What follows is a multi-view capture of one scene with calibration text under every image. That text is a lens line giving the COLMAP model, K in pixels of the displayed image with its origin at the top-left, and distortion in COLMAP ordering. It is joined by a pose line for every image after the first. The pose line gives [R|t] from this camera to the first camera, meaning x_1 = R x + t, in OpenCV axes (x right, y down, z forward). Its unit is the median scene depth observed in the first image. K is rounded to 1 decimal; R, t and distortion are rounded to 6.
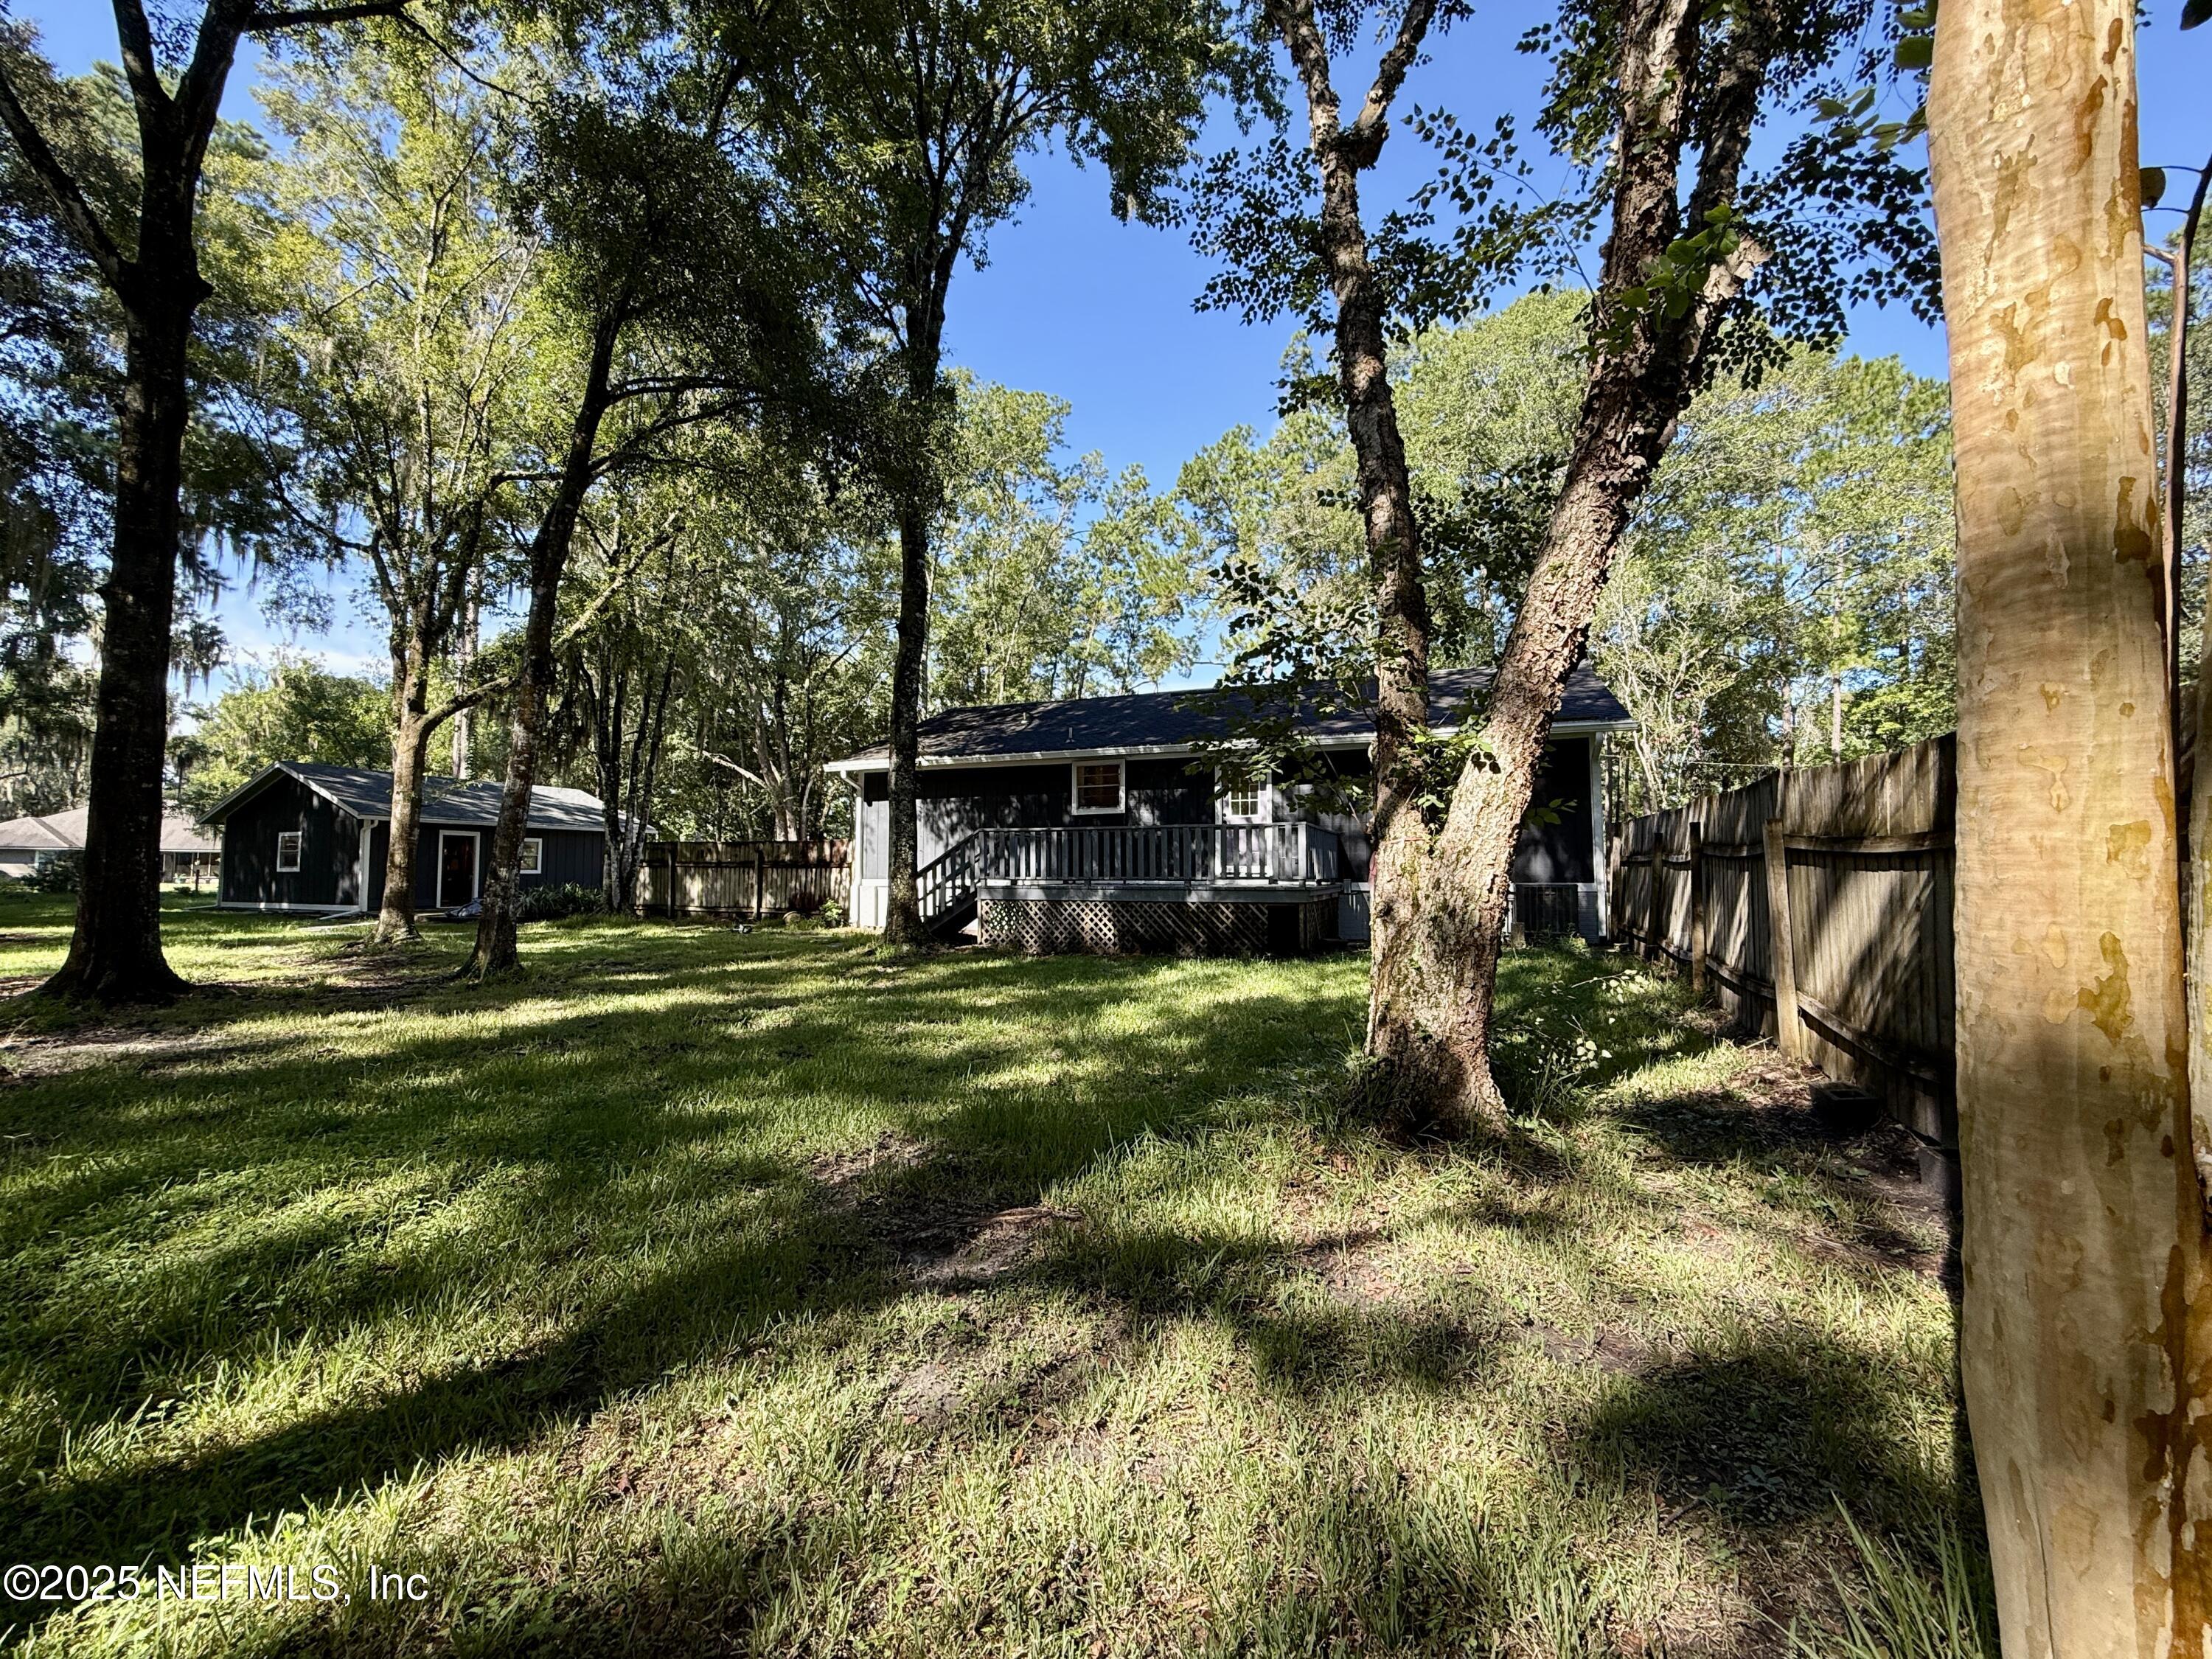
lens RADIAL K [[880.5, 0, 1094.5], [0, 880.5, 835.1], [0, 0, 1]] dist [-0.000845, -0.000020]
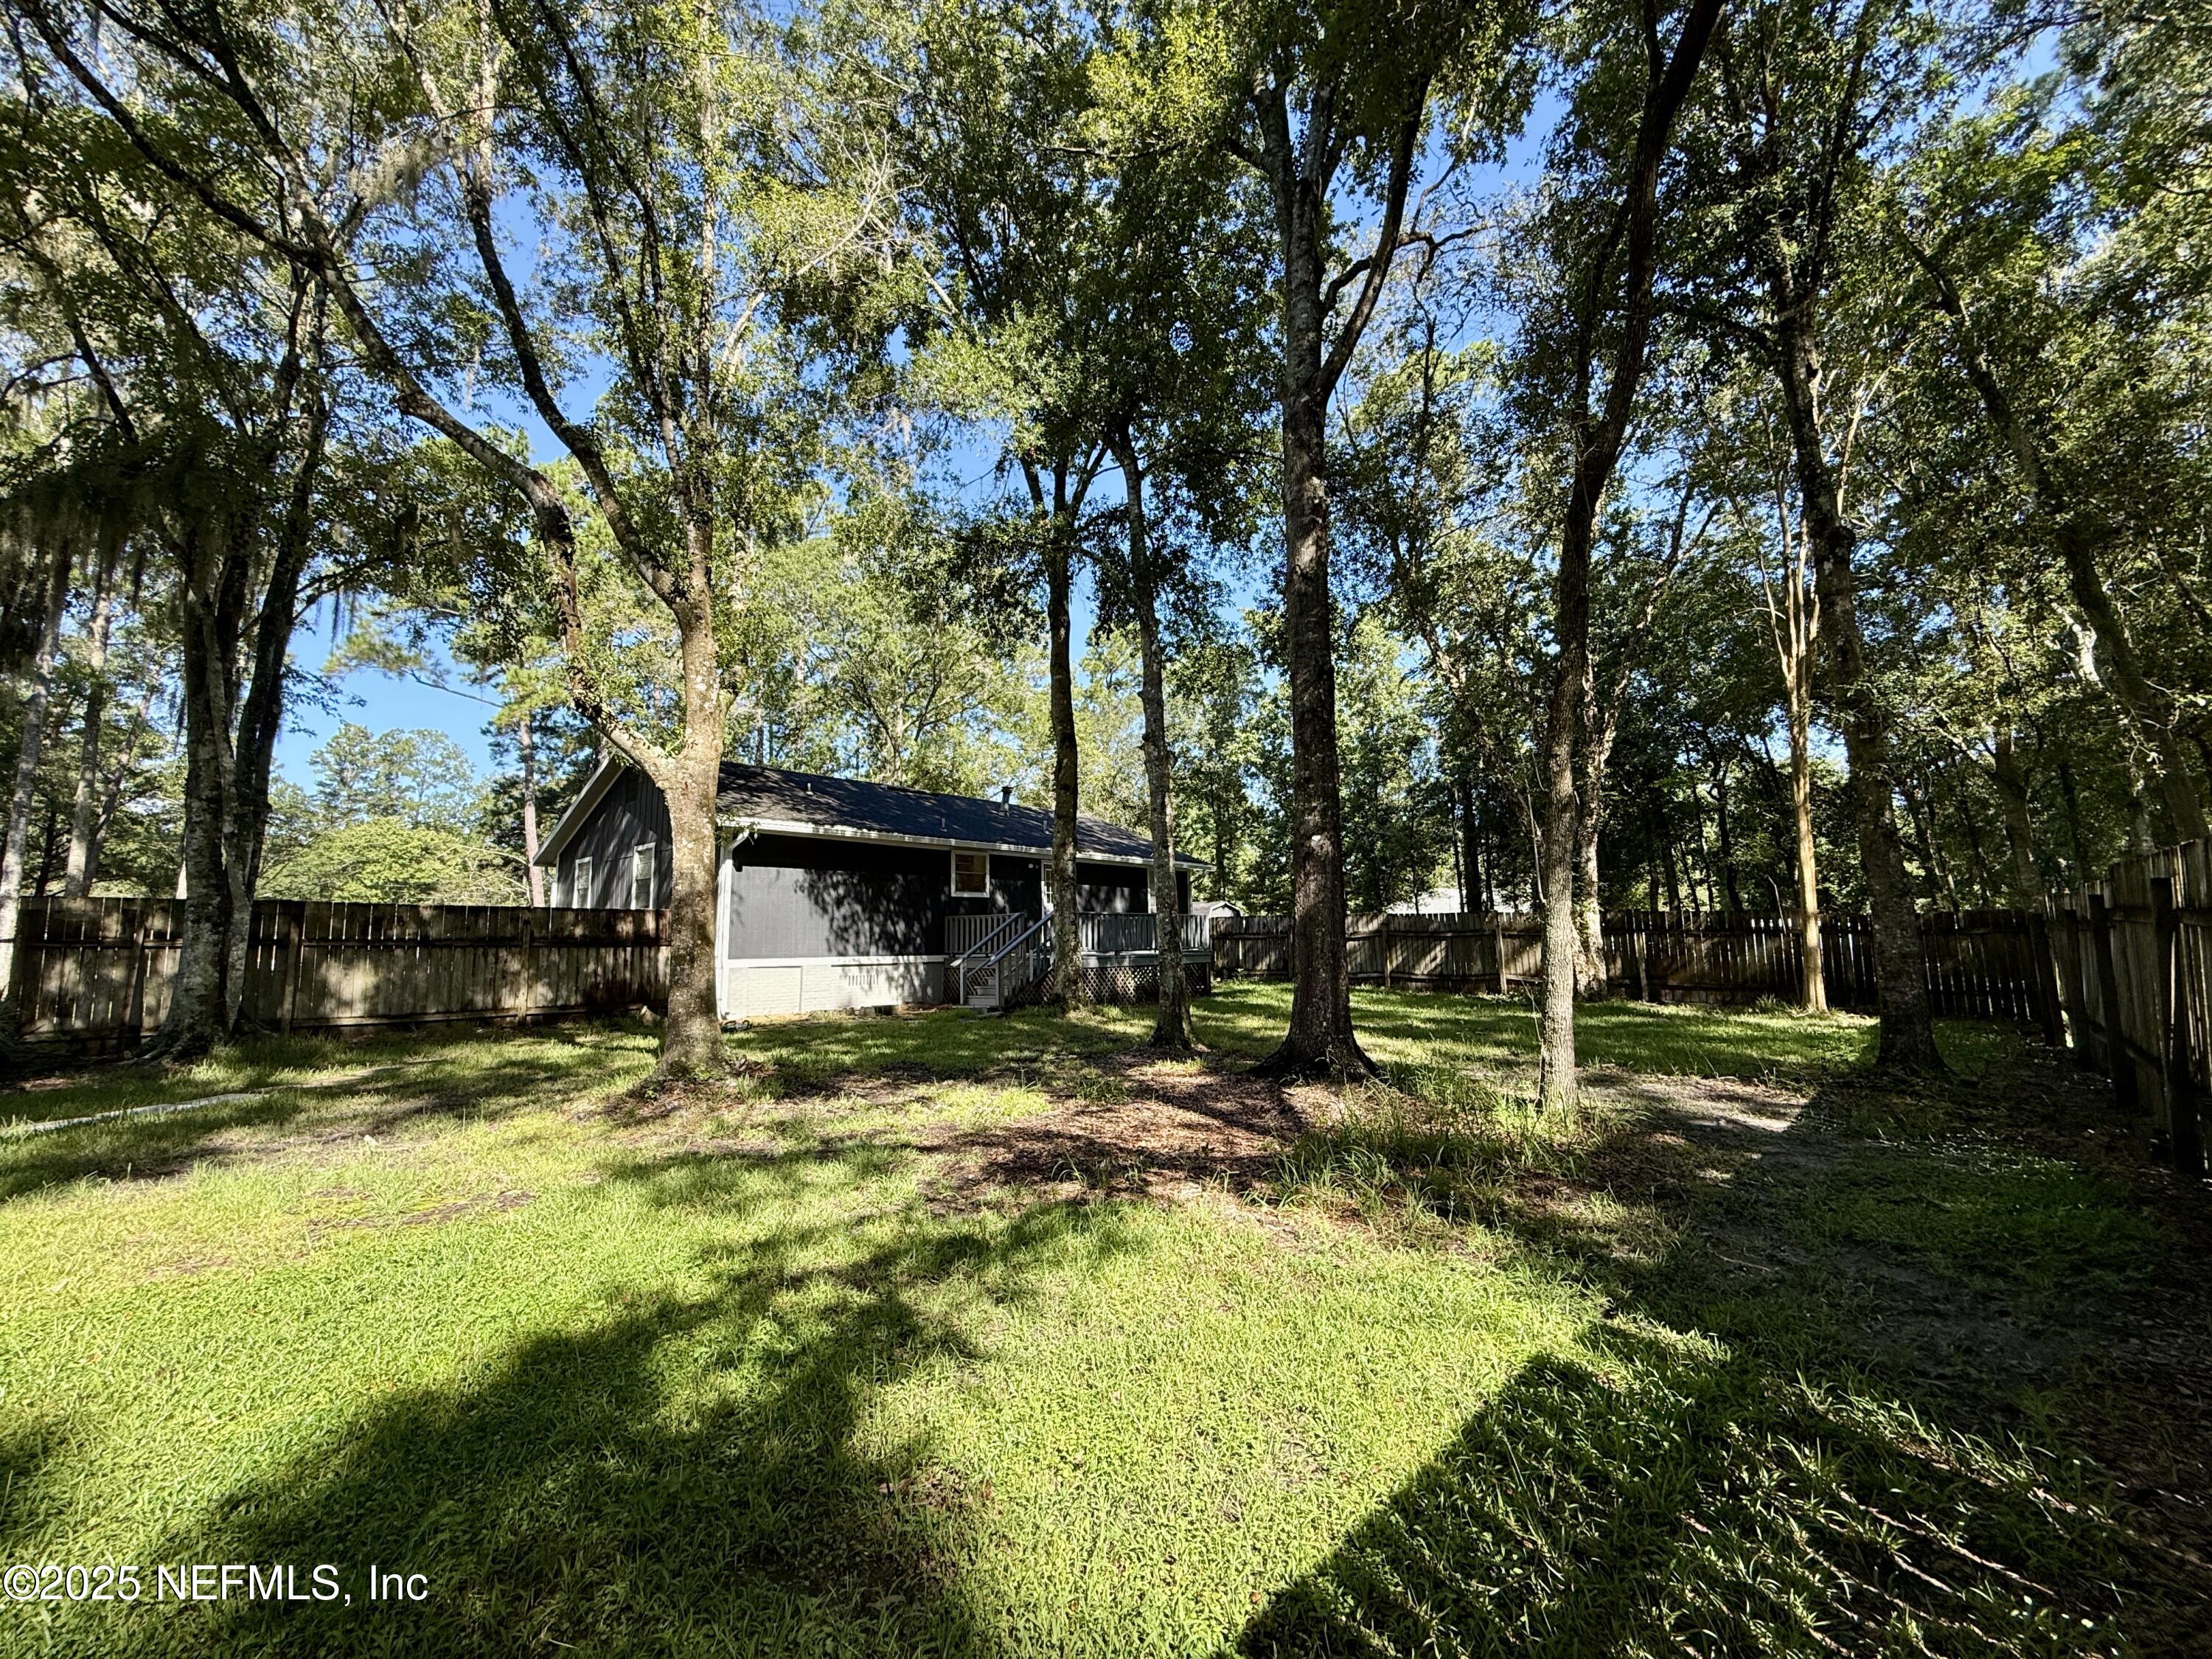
lens RADIAL K [[880.5, 0, 1095.4], [0, 880.5, 823.6], [0, 0, 1]] dist [-0.000845, -0.000020]
pose [[0.345703, 0.123375, 0.930198, -1.098570], [-0.027401, 0.992223, -0.121418, 0.018237], [-0.937944, 0.016486, 0.346395, 0.459455]]
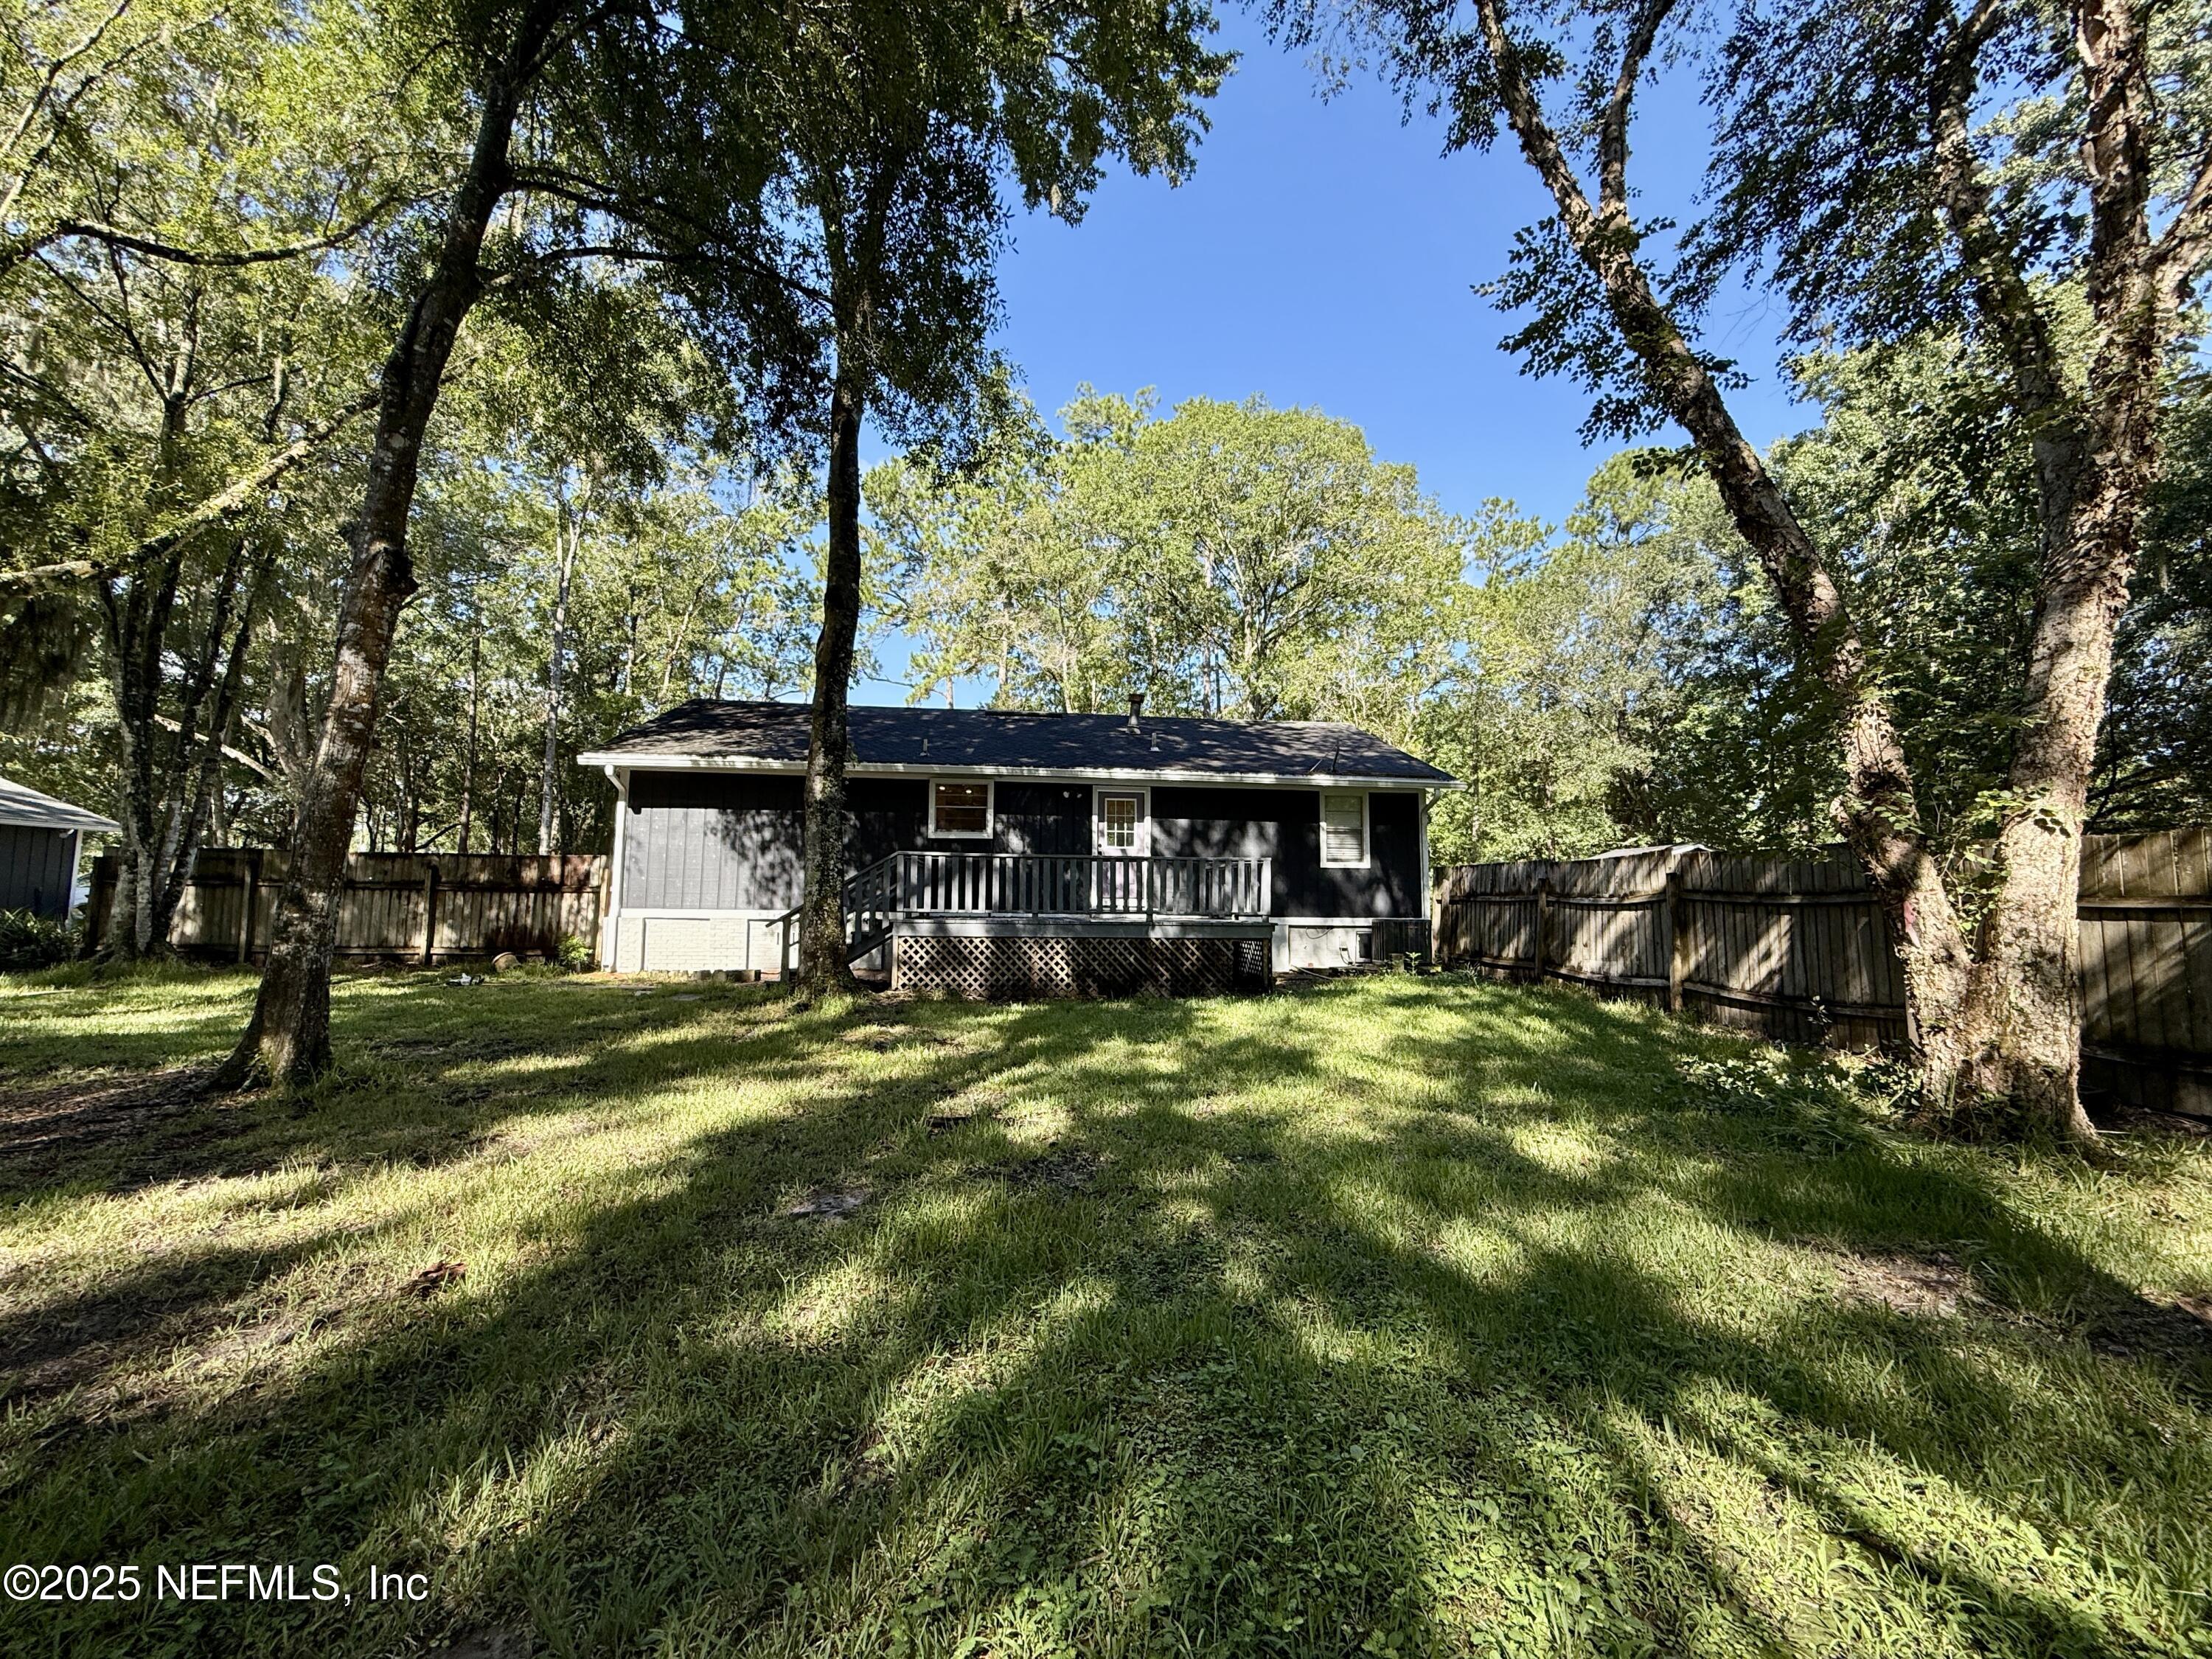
lens RADIAL K [[880.5, 0, 1109.3], [0, 880.5, 836.3], [0, 0, 1]] dist [-0.000845, -0.000020]
pose [[0.878879, 0.047458, 0.474679, -0.303902], [-0.033052, 0.998706, -0.038652, 0.003867], [-0.475899, 0.018282, 0.879310, 0.147084]]
